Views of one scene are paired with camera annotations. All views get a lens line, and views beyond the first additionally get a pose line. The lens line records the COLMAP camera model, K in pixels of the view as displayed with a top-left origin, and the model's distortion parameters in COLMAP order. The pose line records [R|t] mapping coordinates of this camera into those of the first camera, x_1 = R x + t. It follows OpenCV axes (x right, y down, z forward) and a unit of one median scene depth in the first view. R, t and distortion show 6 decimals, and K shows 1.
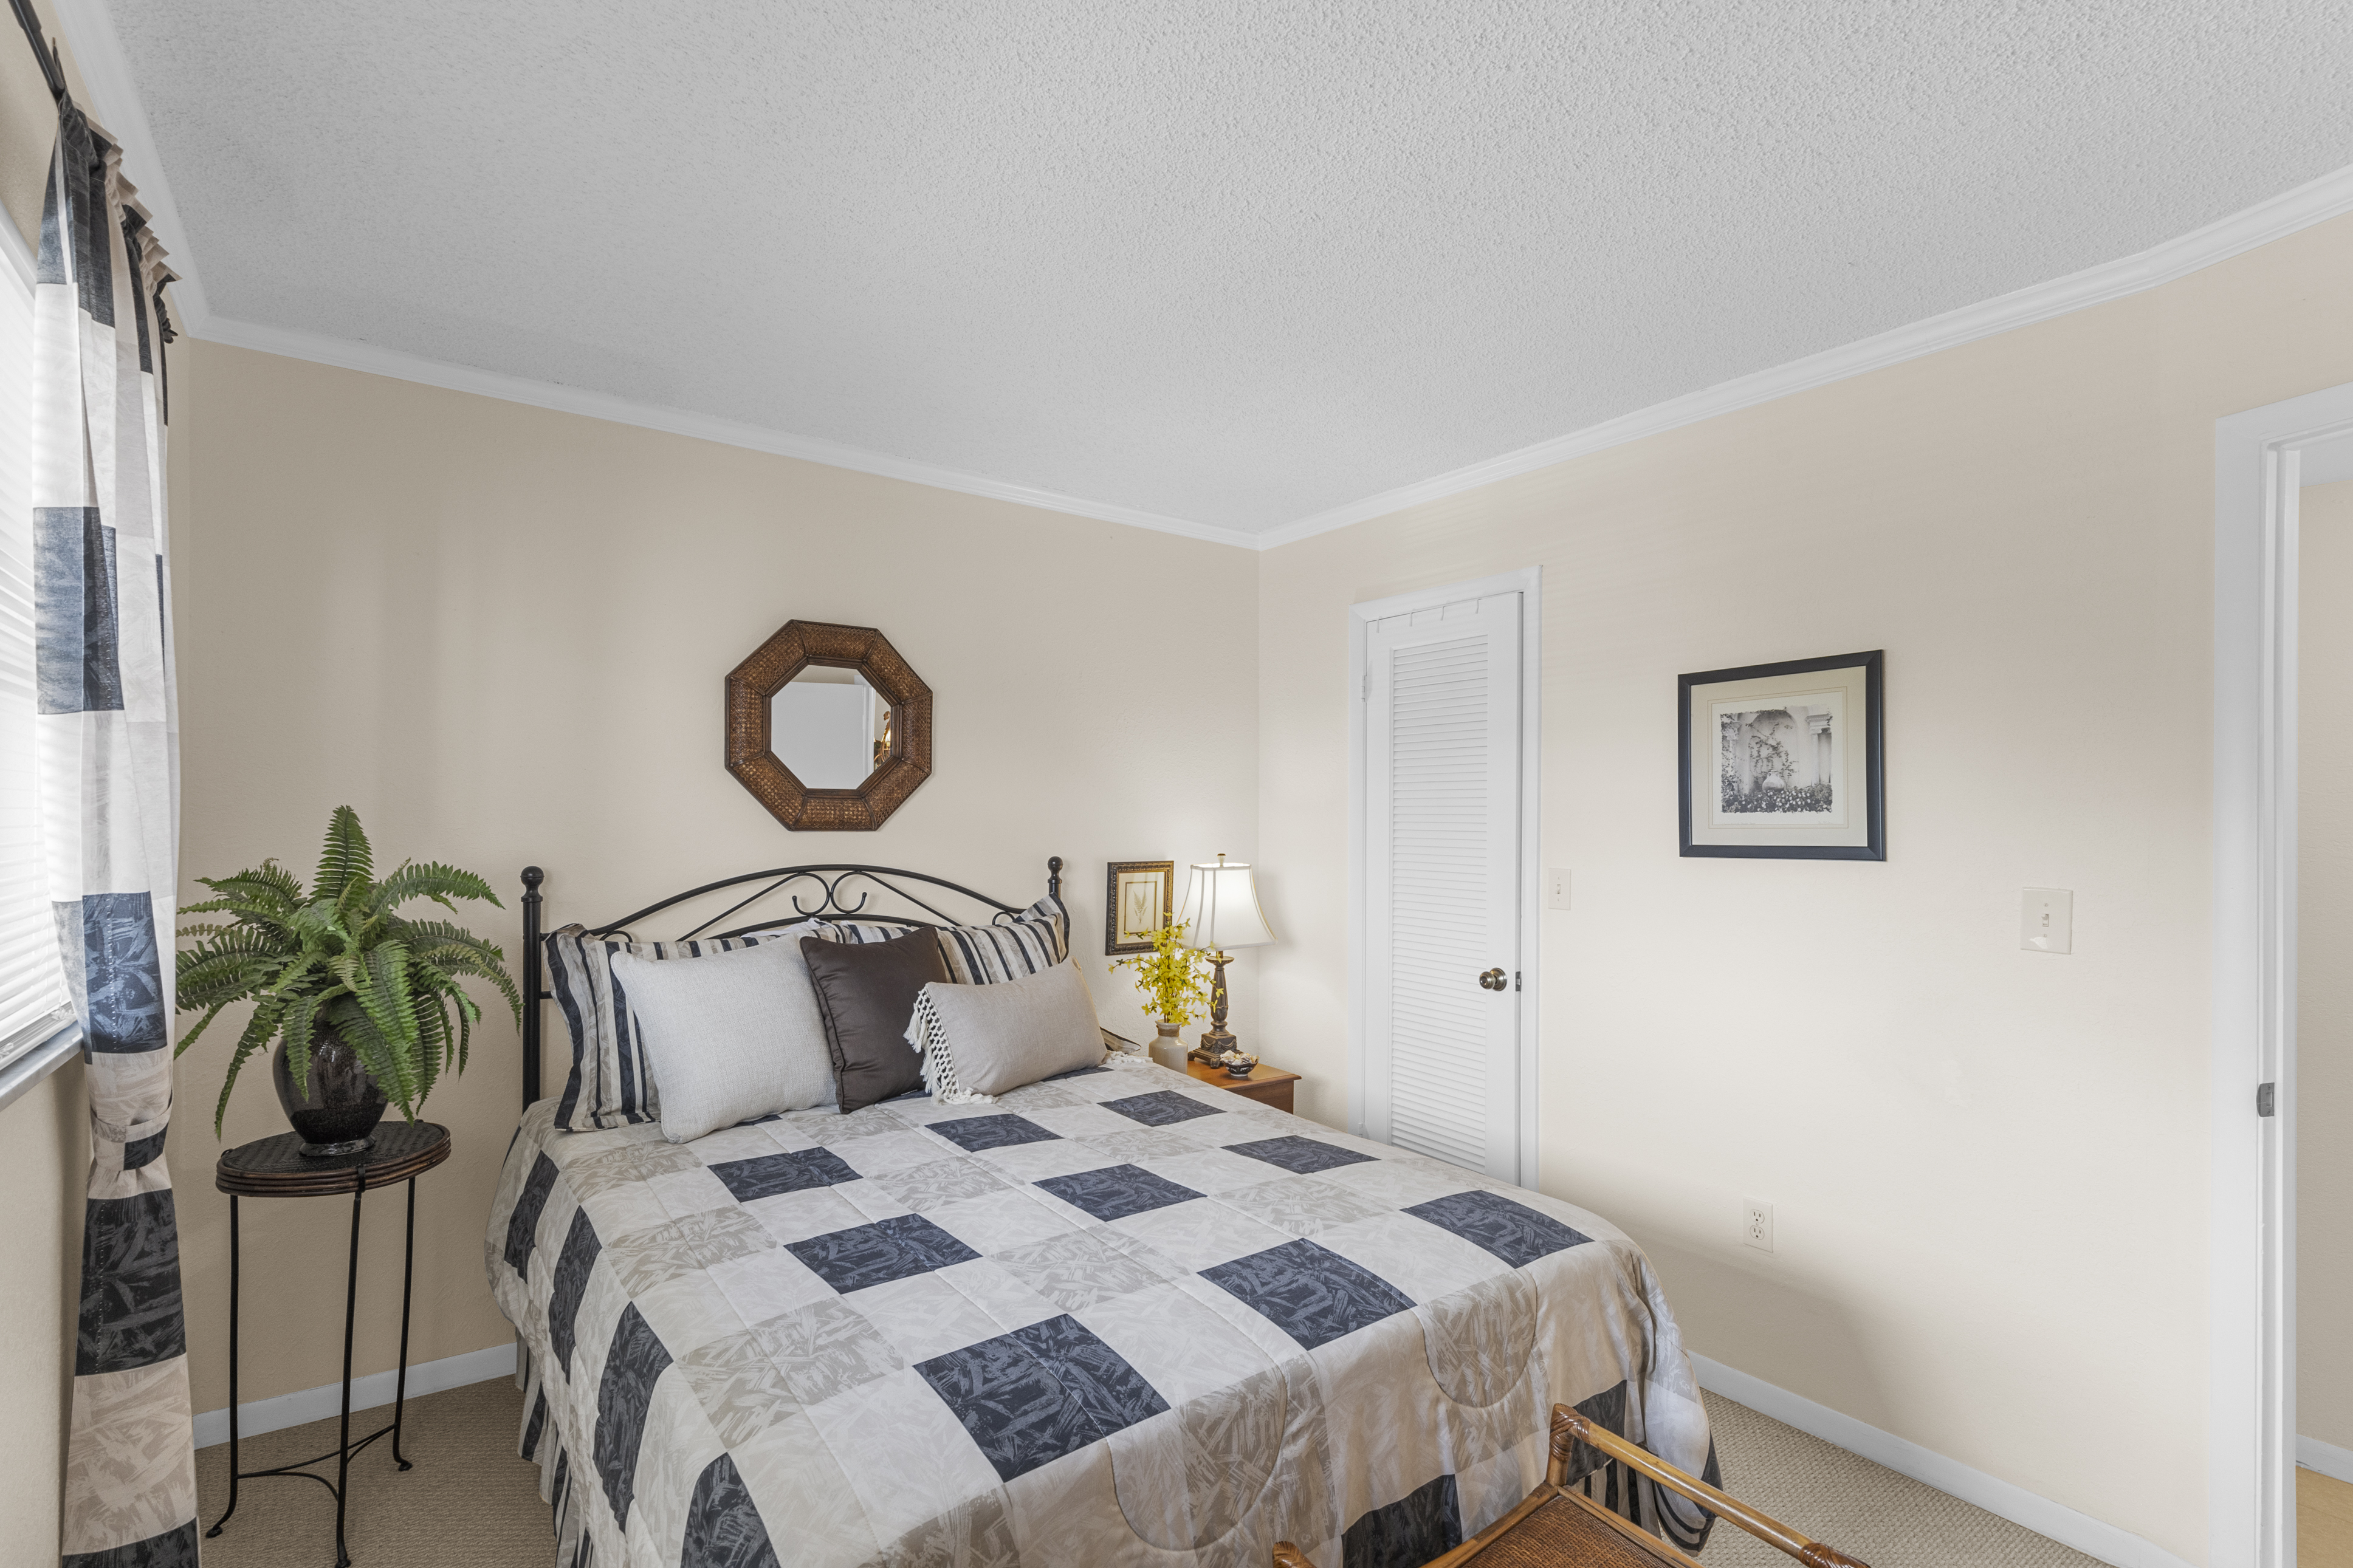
lens RADIAL K [[1098.4, 0, 1174.7], [0, 1098.4, 827.0], [0, 0, 1]] dist [0.002842, 0.000072]
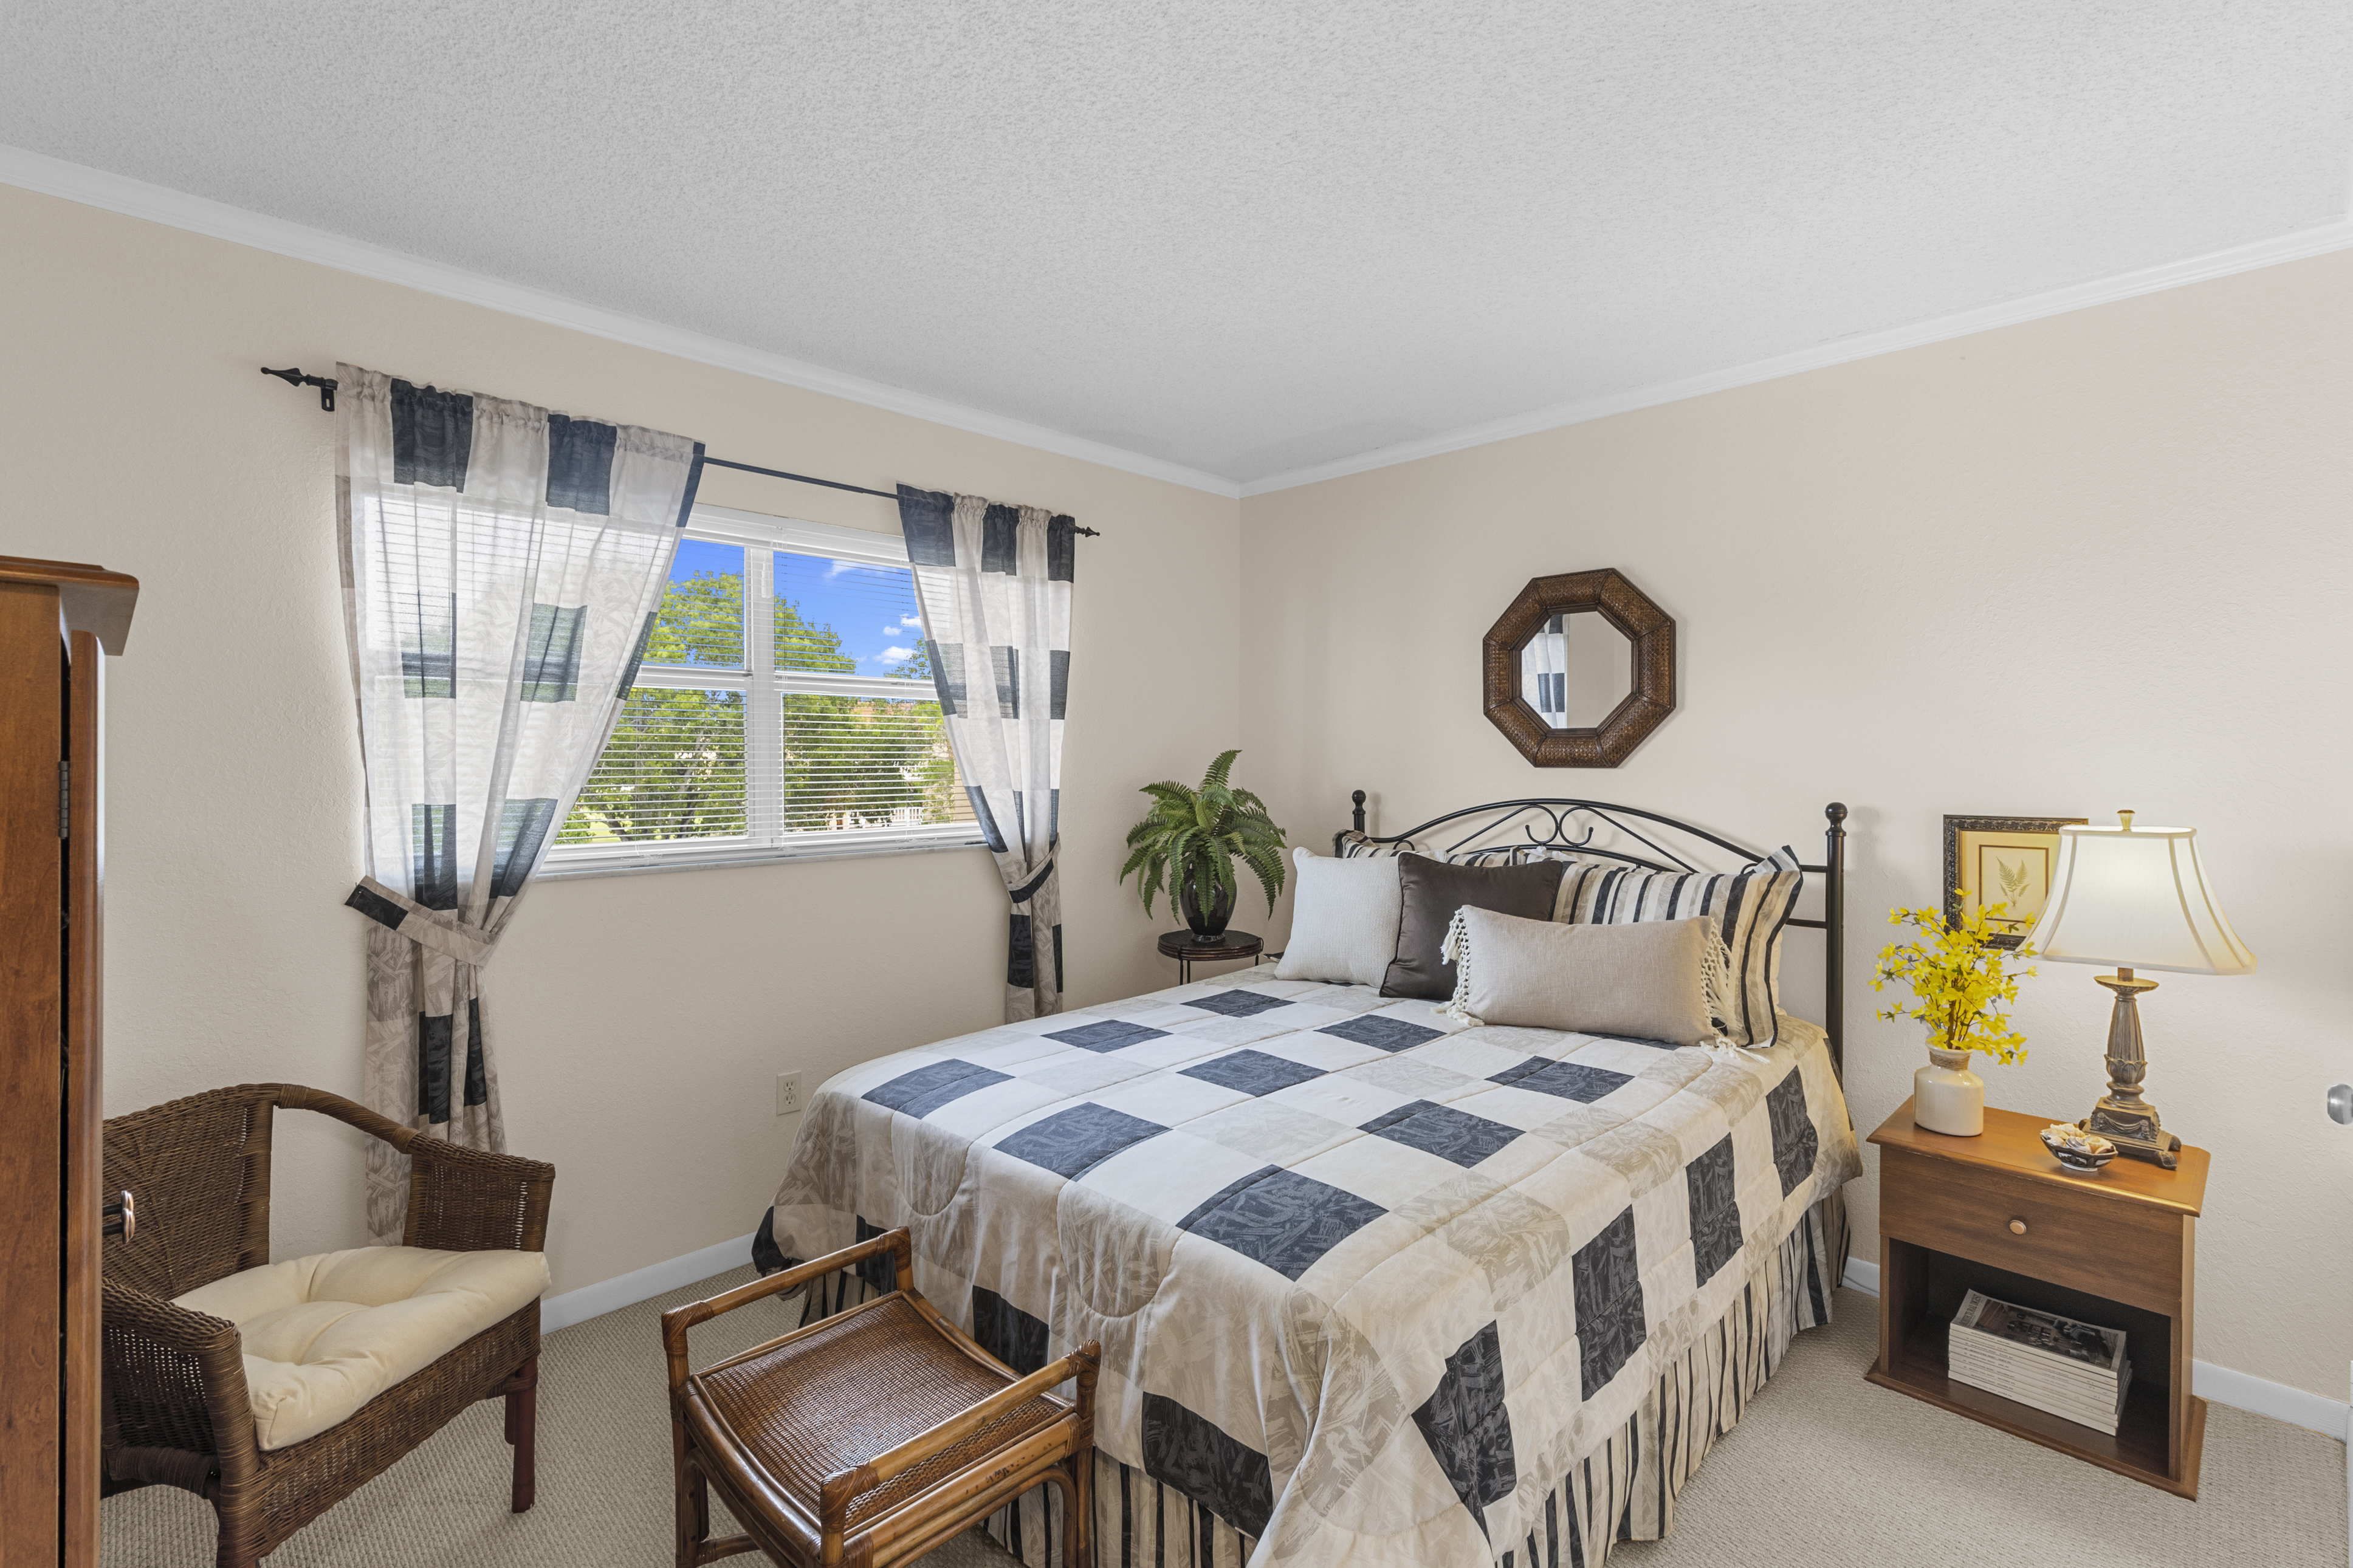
lens RADIAL K [[1058.6, 0, 1168.7], [0, 1058.6, 764.2], [0, 0, 1]] dist [0.002442, -0.001054]
pose [[0.156371, 0.000683, -0.987698, 0.655637], [-0.008863, 0.999960, -0.000712, 0.004382], [0.987659, 0.008865, 0.156371, 0.462802]]
